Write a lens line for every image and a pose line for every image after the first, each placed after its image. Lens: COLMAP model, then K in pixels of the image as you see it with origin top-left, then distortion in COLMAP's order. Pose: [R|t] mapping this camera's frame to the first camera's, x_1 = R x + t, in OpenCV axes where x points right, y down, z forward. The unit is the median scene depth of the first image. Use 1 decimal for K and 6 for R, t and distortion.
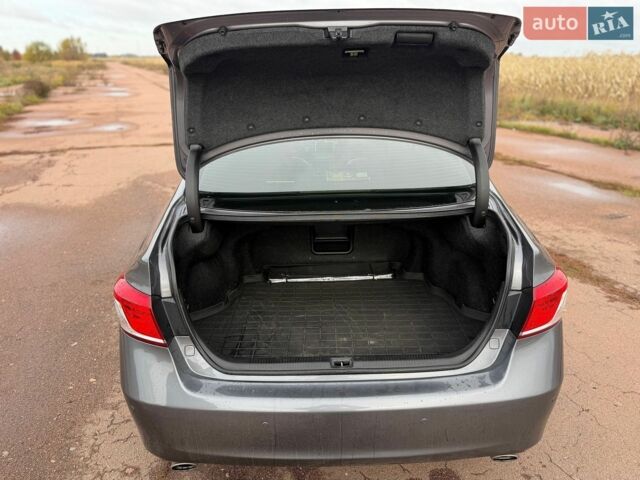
lens RADIAL K [[455.9, 0, 315.4], [0, 455.9, 221.1], [0, 0, 1]] dist [0.003712, 0.001397]
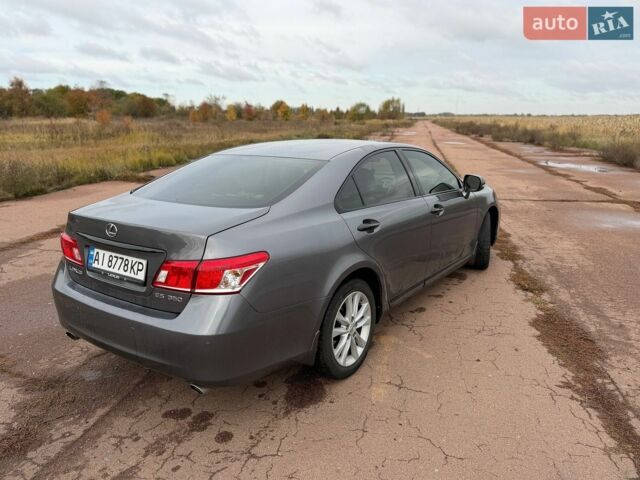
lens RADIAL K [[480.2, 0, 320.0], [0, 480.2, 240.0], [0, 0, 1]] dist [0.056470, -0.080175]
pose [[0.818561, 0.141071, -0.556827, 0.200087], [-0.192445, 0.980703, -0.034443, 0.008156], [0.541223, 0.135352, 0.829914, -0.009321]]
